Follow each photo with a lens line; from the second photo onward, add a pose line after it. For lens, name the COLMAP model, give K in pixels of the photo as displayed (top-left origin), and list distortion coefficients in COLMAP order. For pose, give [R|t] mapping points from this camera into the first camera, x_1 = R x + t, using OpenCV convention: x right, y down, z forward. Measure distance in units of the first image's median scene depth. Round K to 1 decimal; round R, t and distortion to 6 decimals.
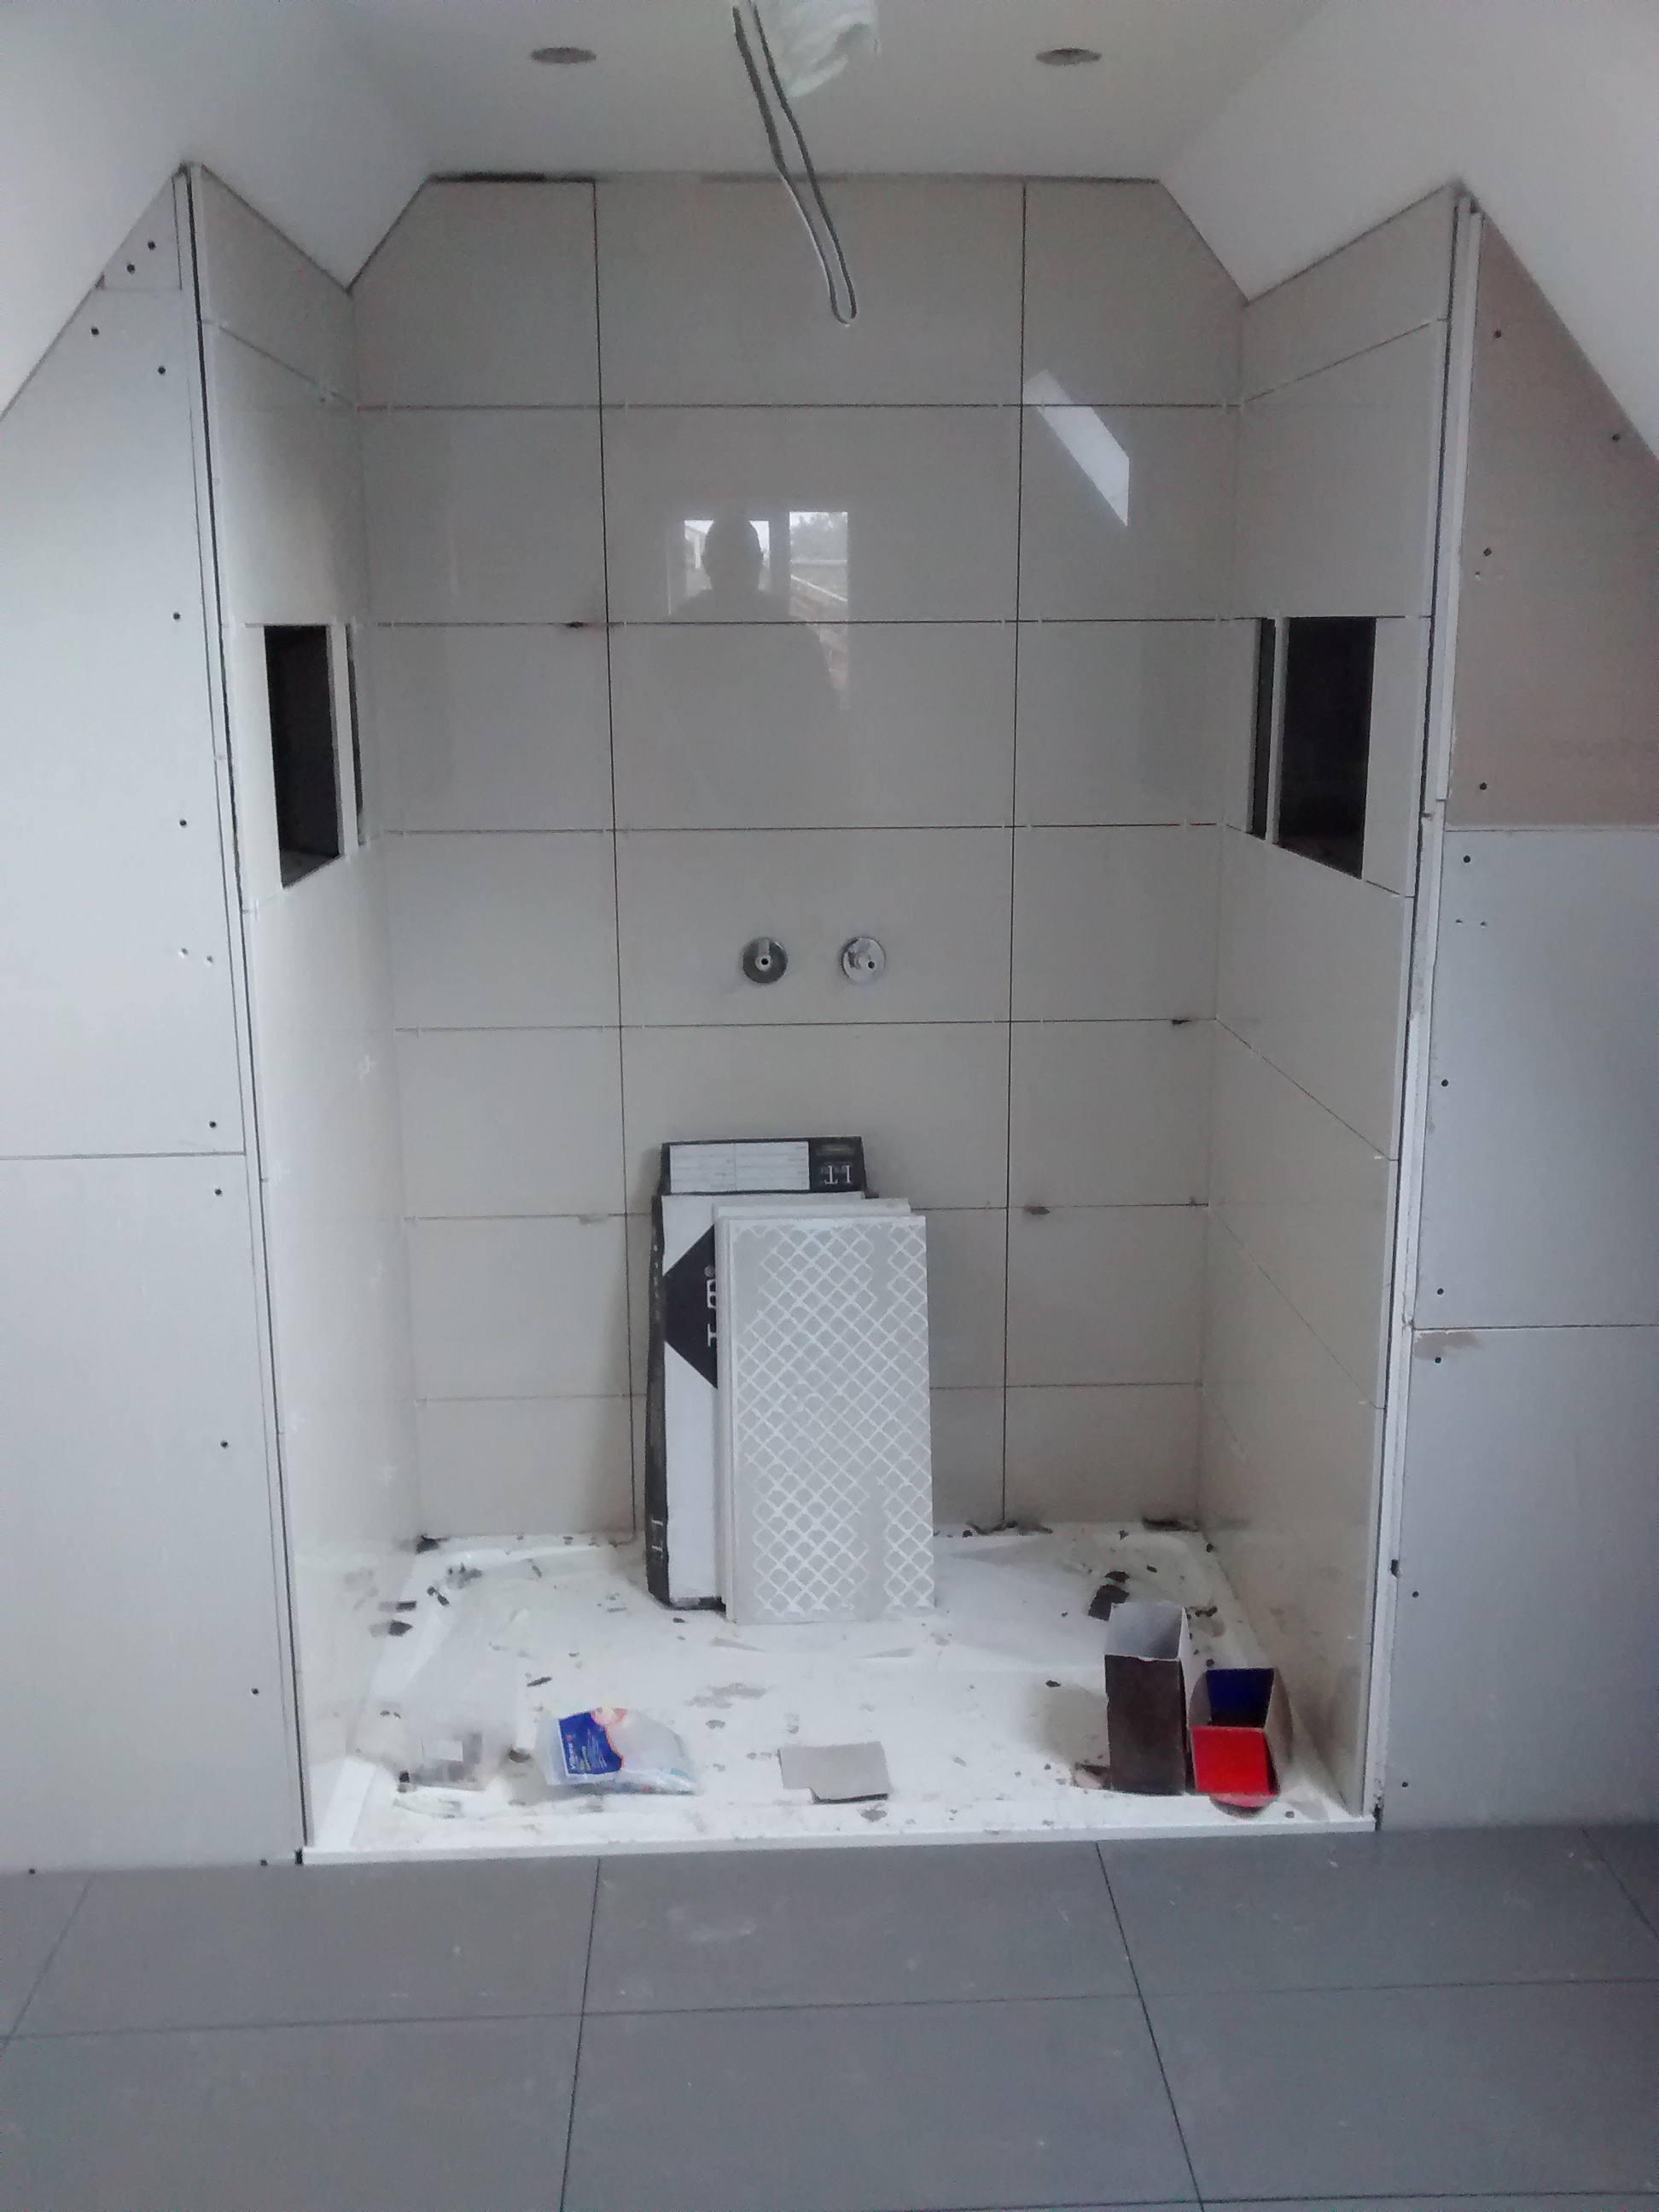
lens RADIAL K [[2101.0, 0, 836.2], [0, 2101.0, 1109.1], [0, 0, 1]] dist [0.020842, 0.000000]
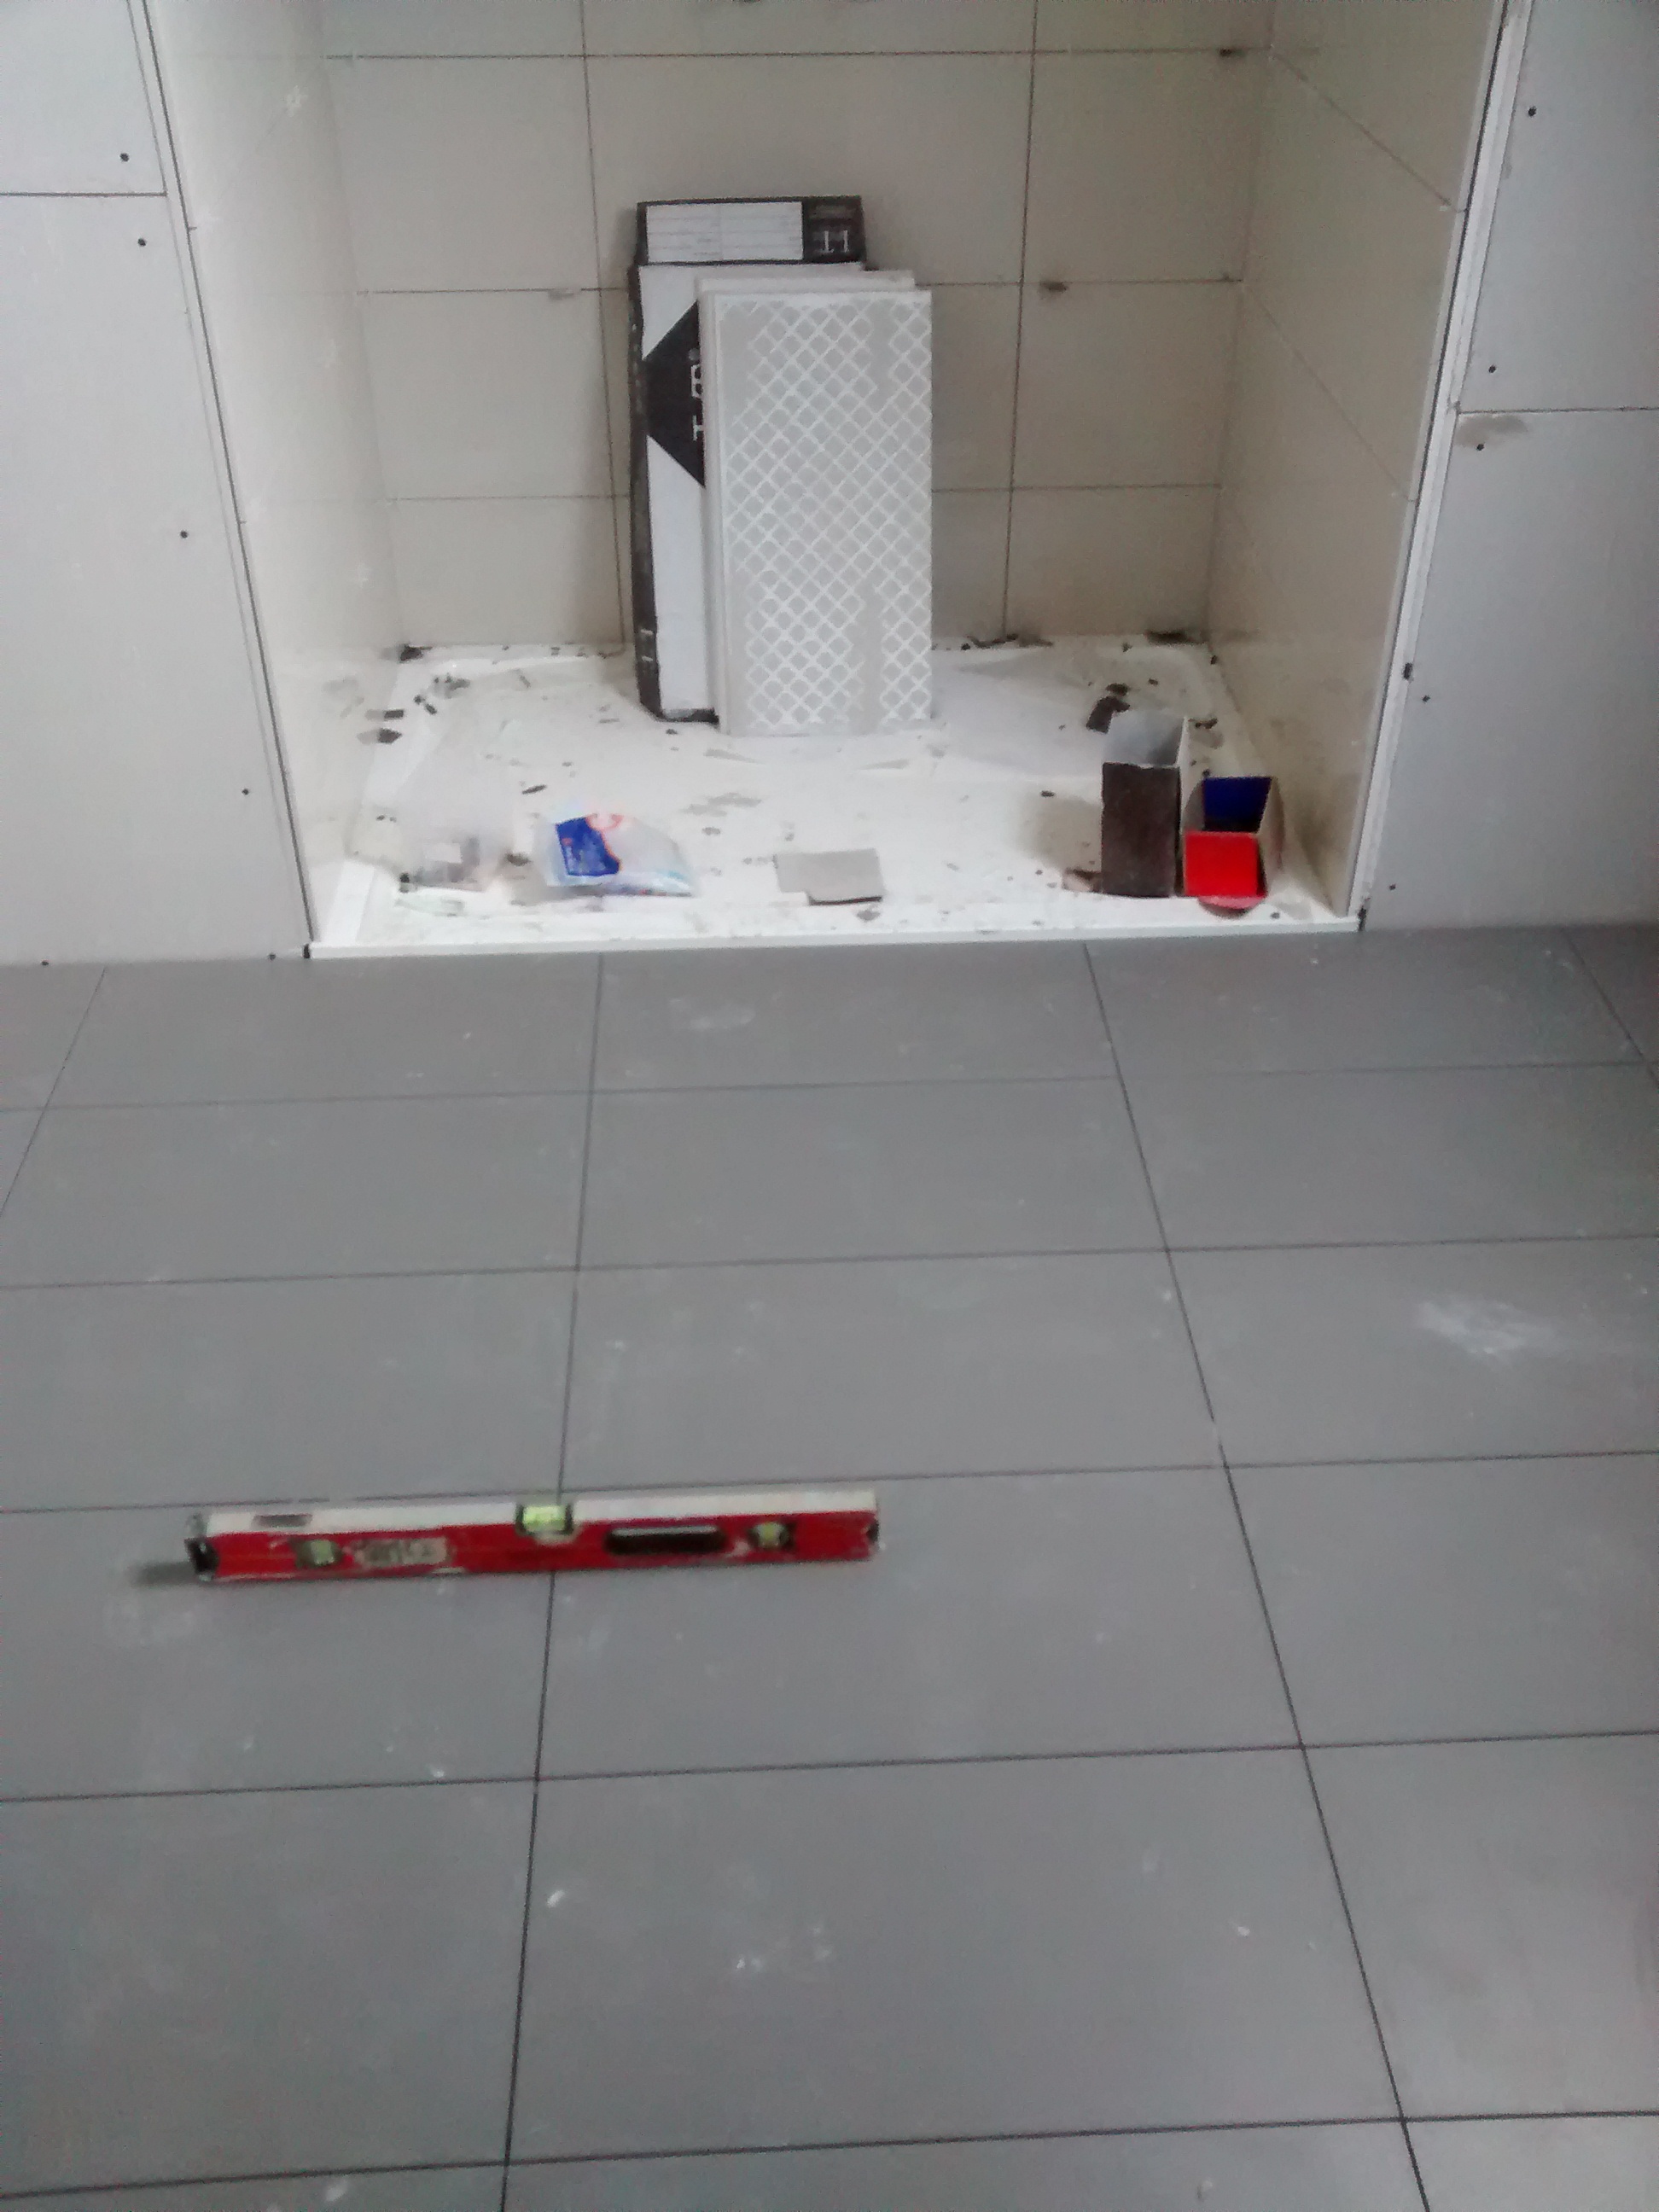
lens RADIAL K [[2101.0, 0, 839.8], [0, 2101.0, 1120.4], [0, 0, 1]] dist [0.020842, 0.000000]
pose [[0.999976, 0.002637, 0.006476, -0.001958], [-0.004995, 0.917550, 0.397590, 0.019228], [-0.004894, -0.397613, 0.917540, 0.024037]]
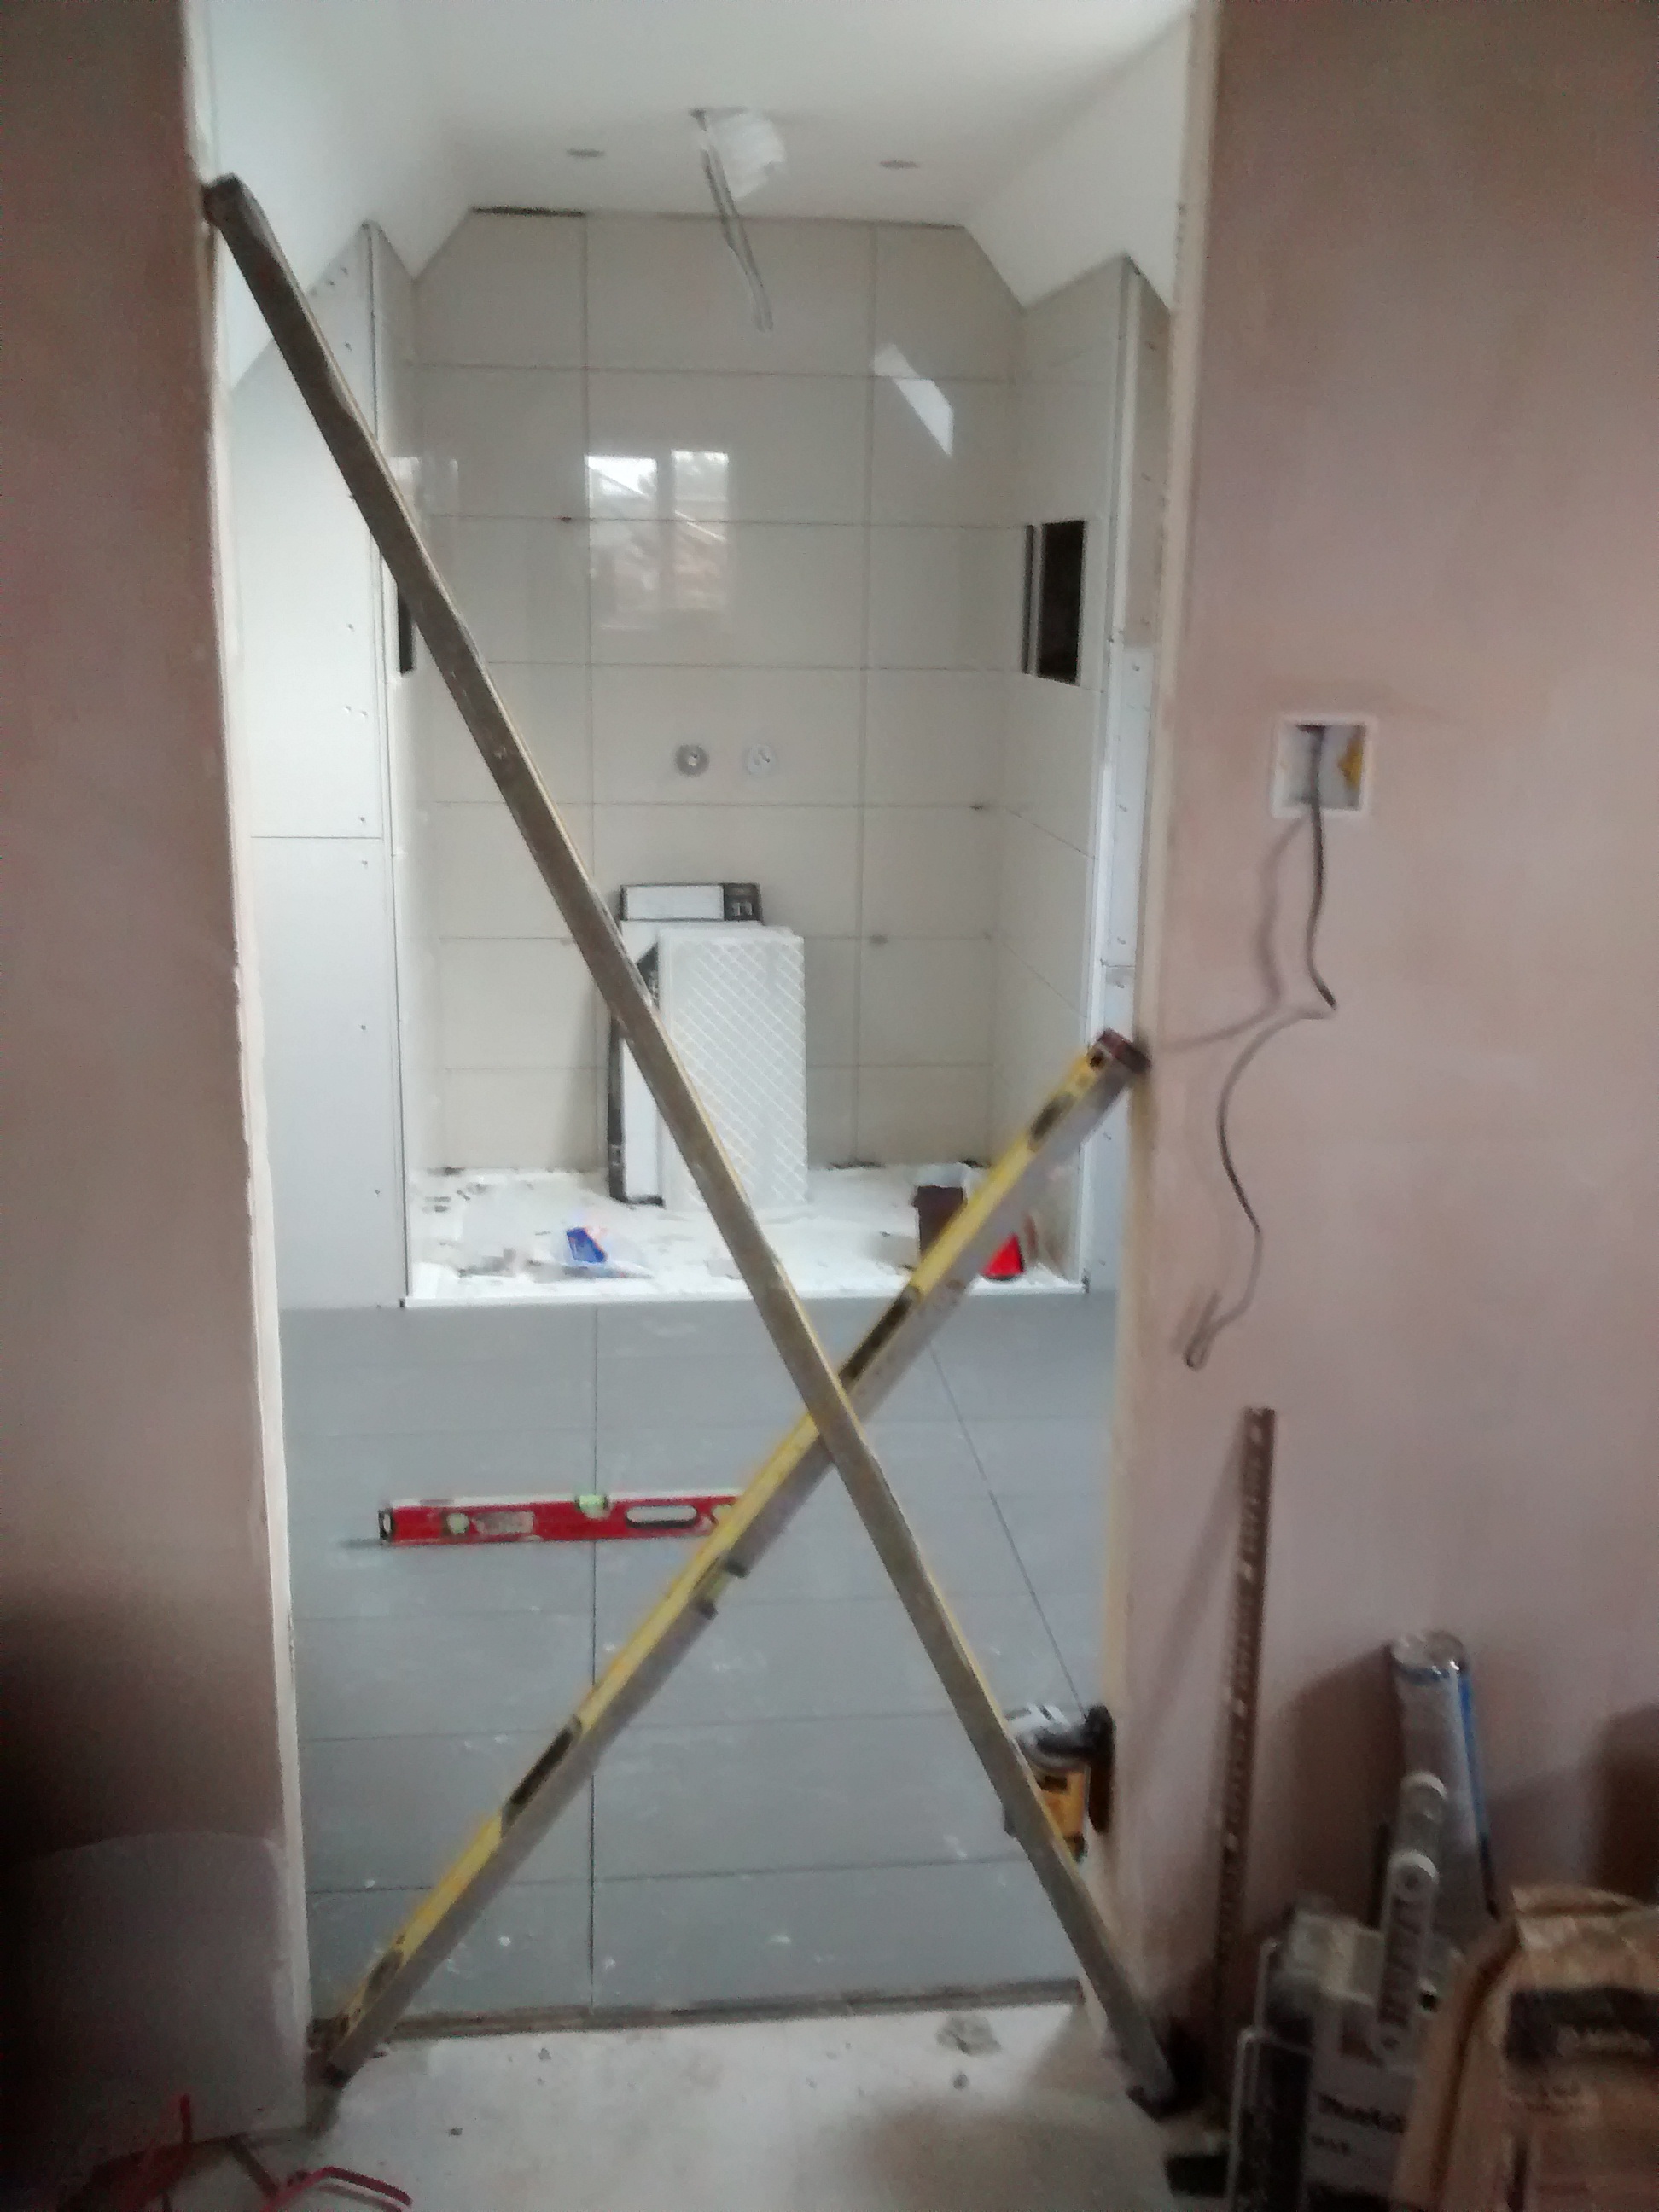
lens RADIAL K [[2101.0, 0, 833.3], [0, 2101.0, 1124.5], [0, 0, 1]] dist [0.020842, 0.000000]
pose [[0.997918, 0.004945, 0.064306, -0.031776], [-0.006844, 0.999546, 0.029343, 0.151419], [-0.064132, -0.029722, 0.997499, -0.502978]]
